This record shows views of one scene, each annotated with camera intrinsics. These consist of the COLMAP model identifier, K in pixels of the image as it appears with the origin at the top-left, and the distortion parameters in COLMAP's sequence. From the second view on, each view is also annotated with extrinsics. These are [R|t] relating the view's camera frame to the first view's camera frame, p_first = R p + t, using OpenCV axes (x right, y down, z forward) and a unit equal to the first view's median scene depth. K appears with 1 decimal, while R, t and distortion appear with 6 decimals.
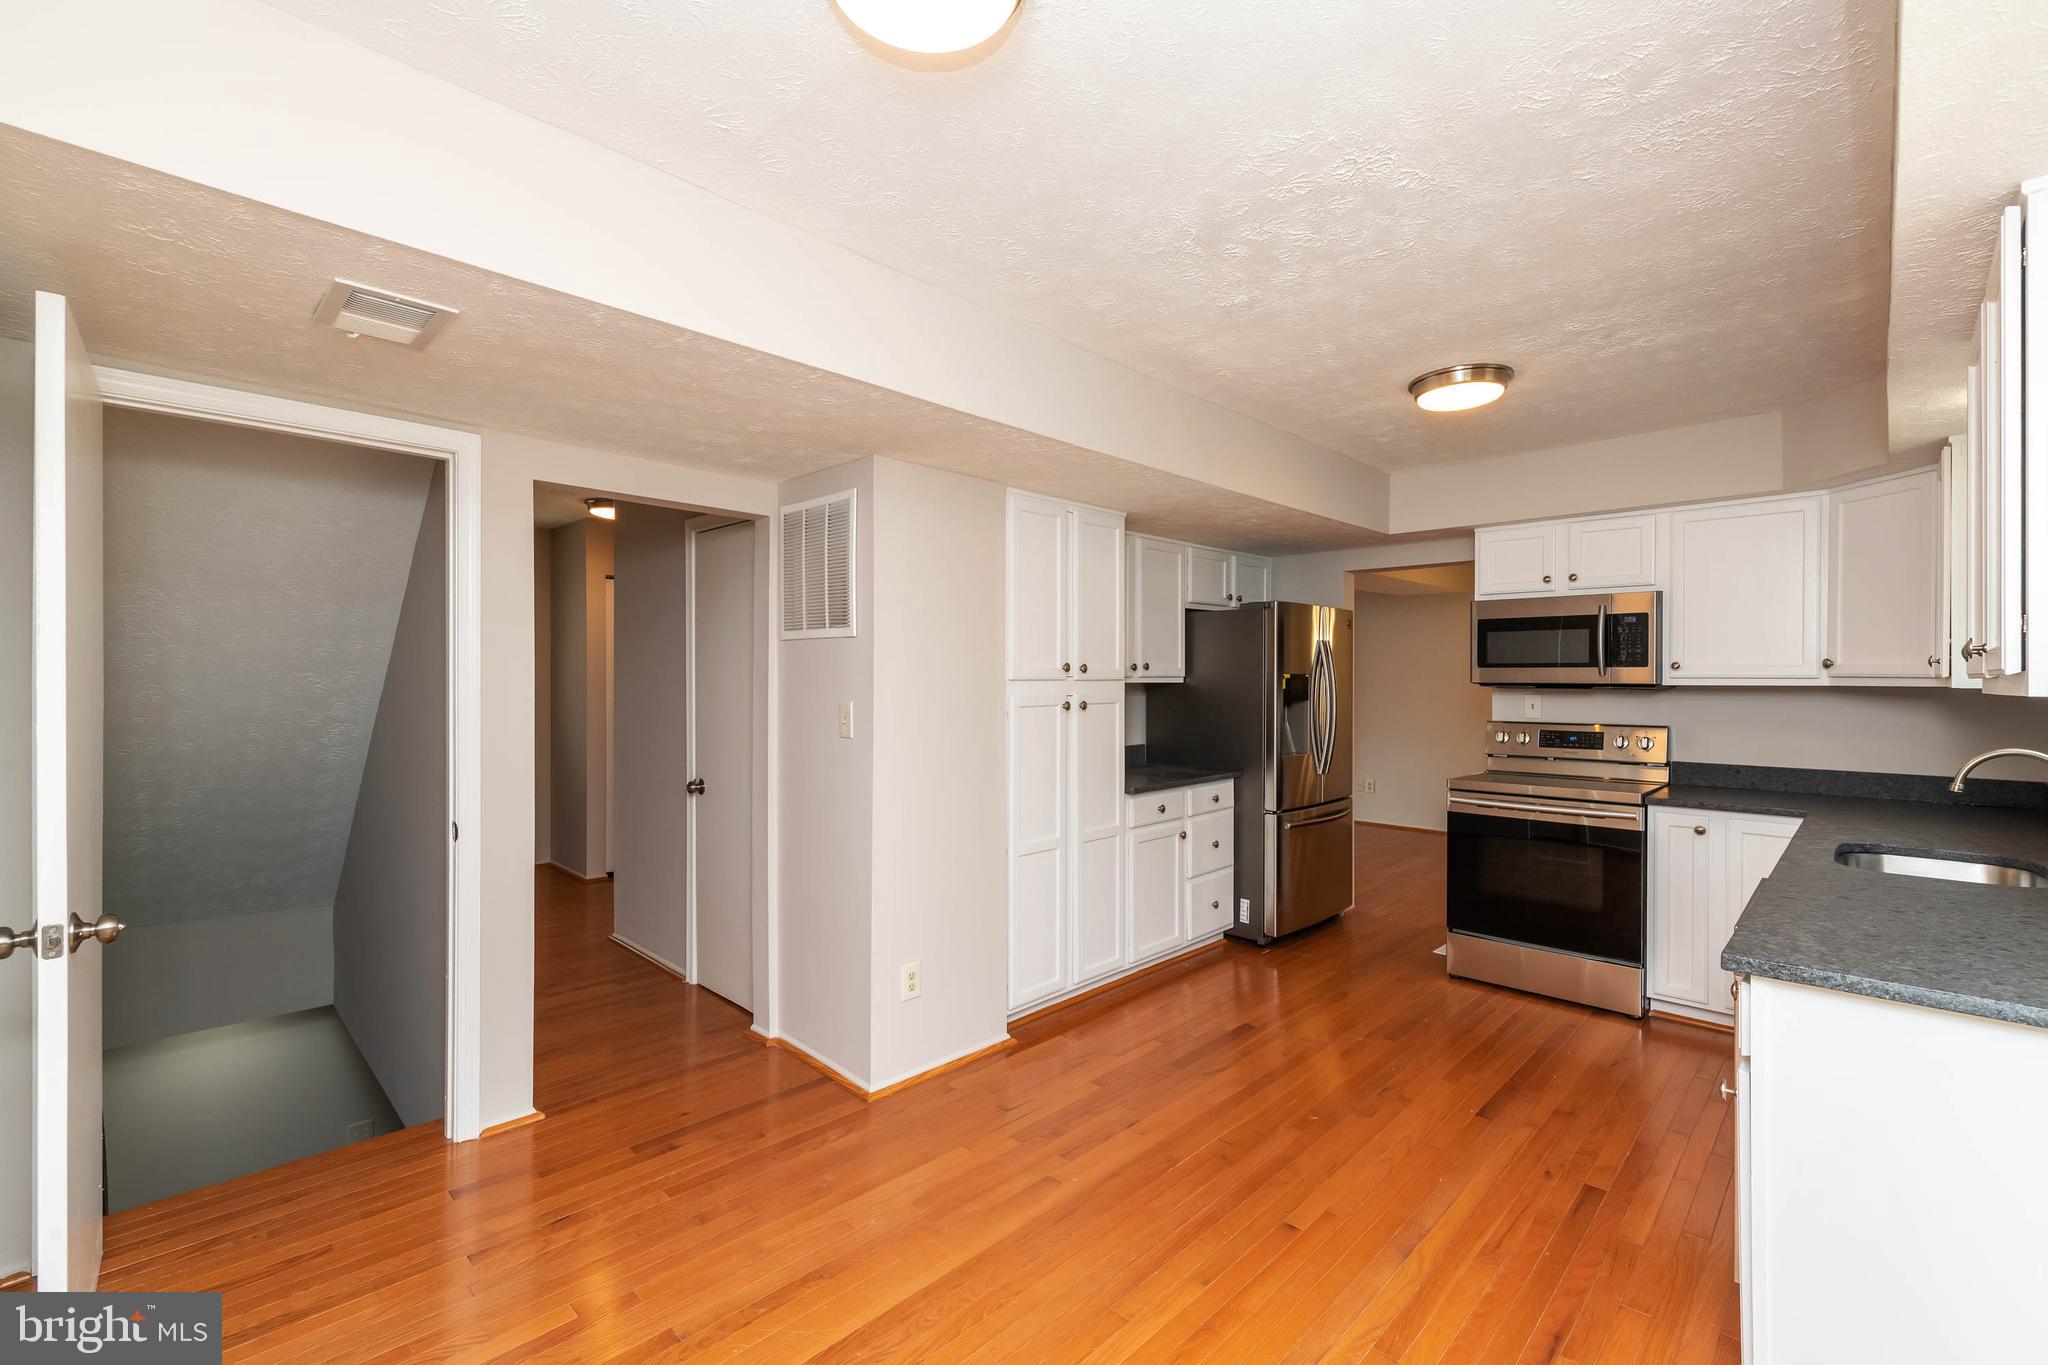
lens RADIAL K [[879.1, 0, 1026.9], [0, 879.1, 676.1], [0, 0, 1]] dist [0.000935, -0.000092]
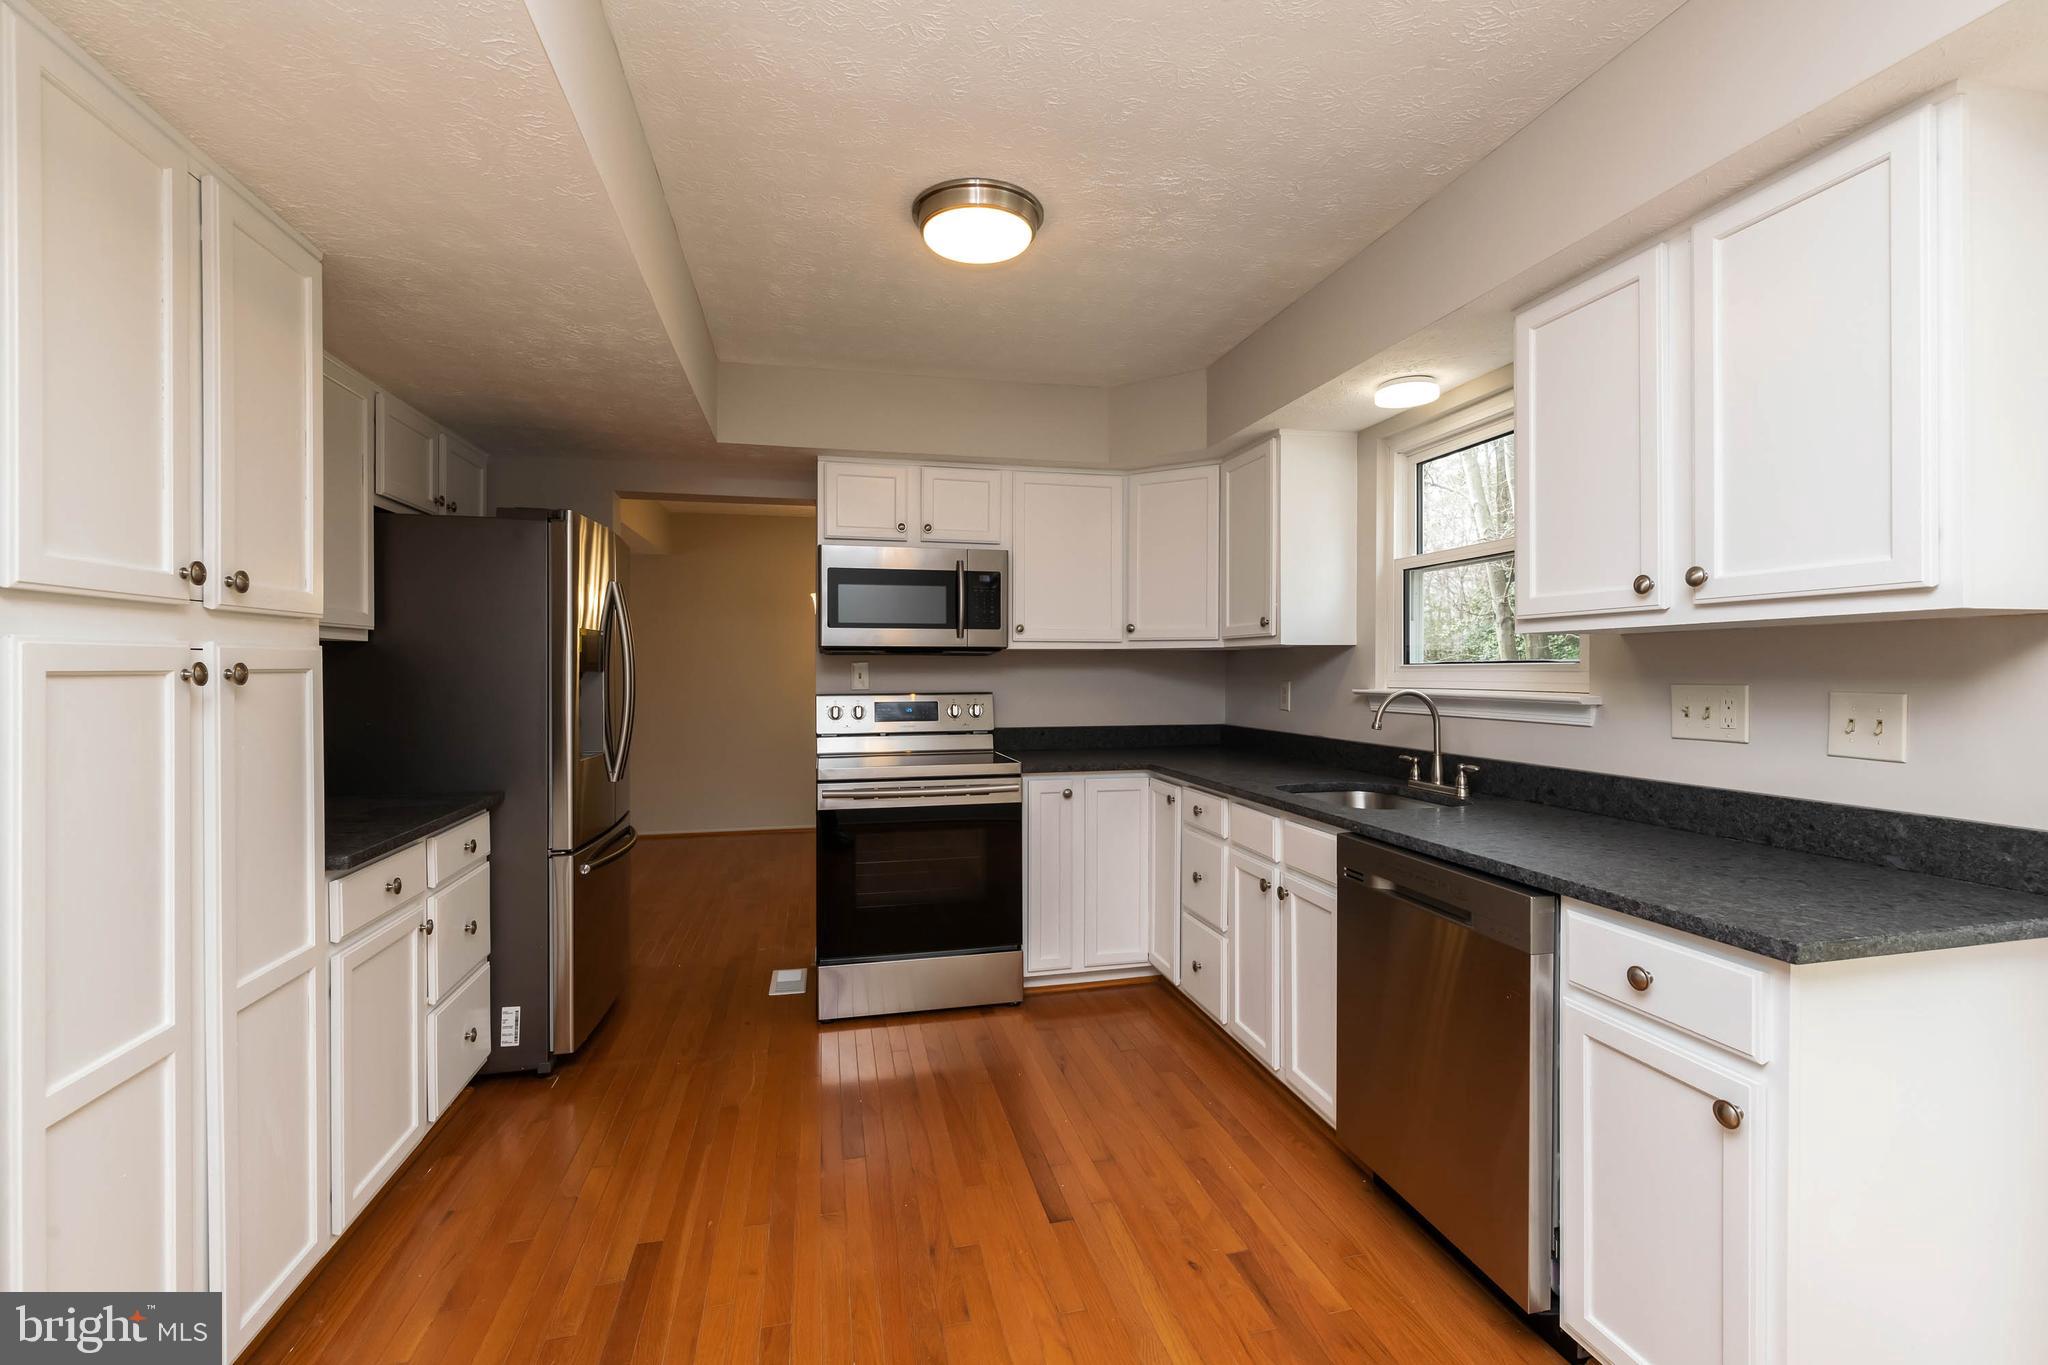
lens RADIAL K [[879.1, 0, 1034.8], [0, 879.1, 672.8], [0, 0, 1]] dist [0.000935, -0.000092]
pose [[0.529832, -0.007506, 0.848069, -0.078940], [0.001403, 0.999967, 0.007975, 0.028297], [-0.848102, -0.003035, 0.529825, 0.454573]]
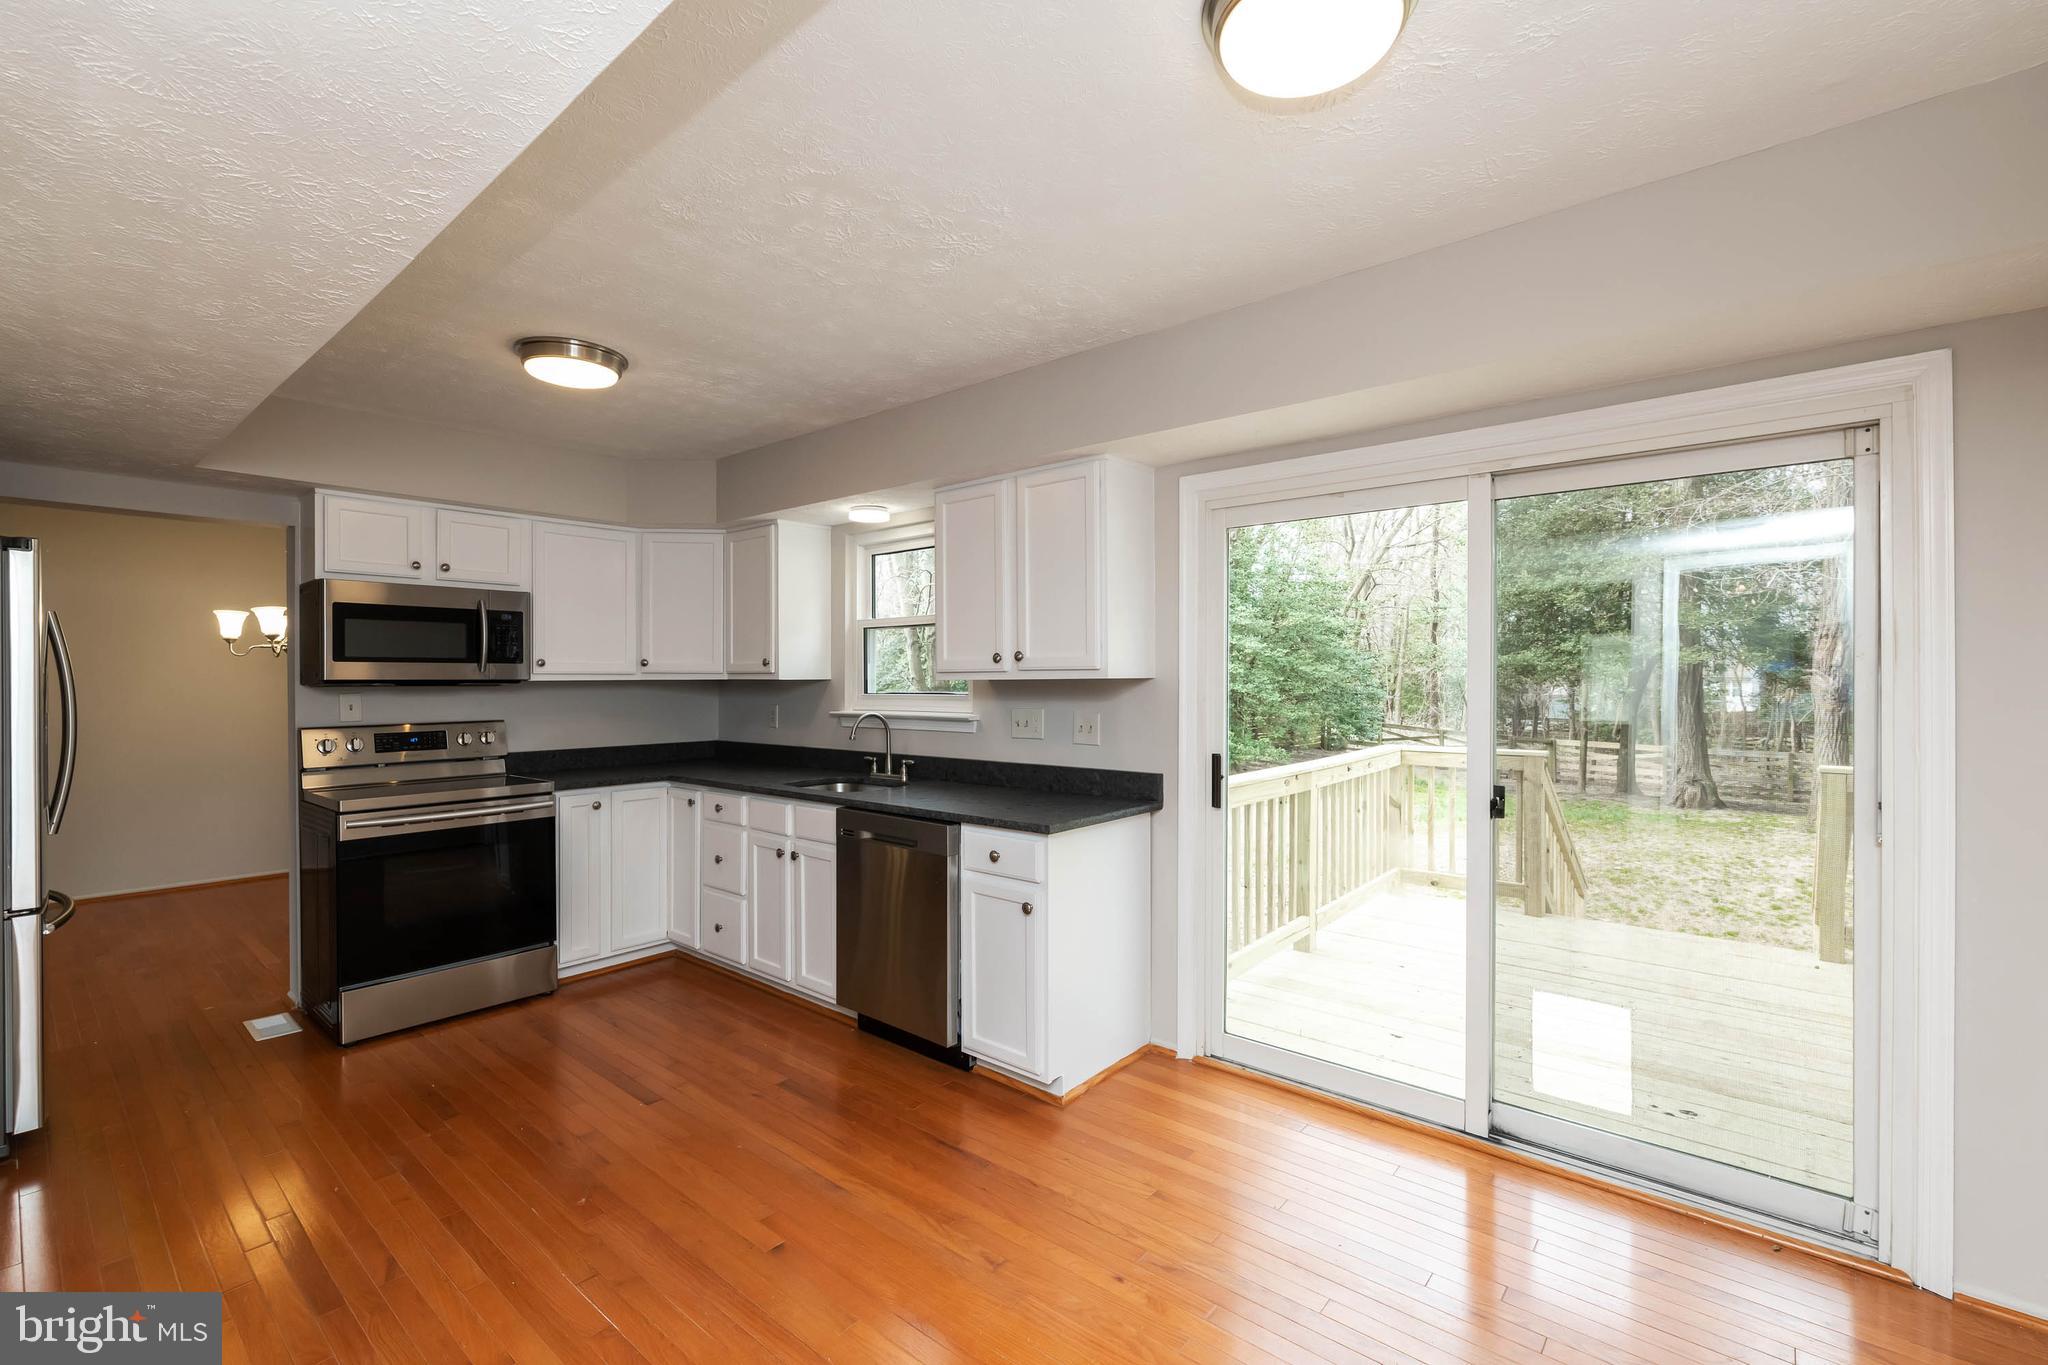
lens RADIAL K [[879.1, 0, 1028.9], [0, 879.1, 684.8], [0, 0, 1]] dist [0.000935, -0.000092]
pose [[-0.066465, -0.010273, 0.997736, -0.378248], [0.001836, 0.999944, 0.010418, 0.004983], [-0.997787, 0.002525, -0.066442, 0.454704]]
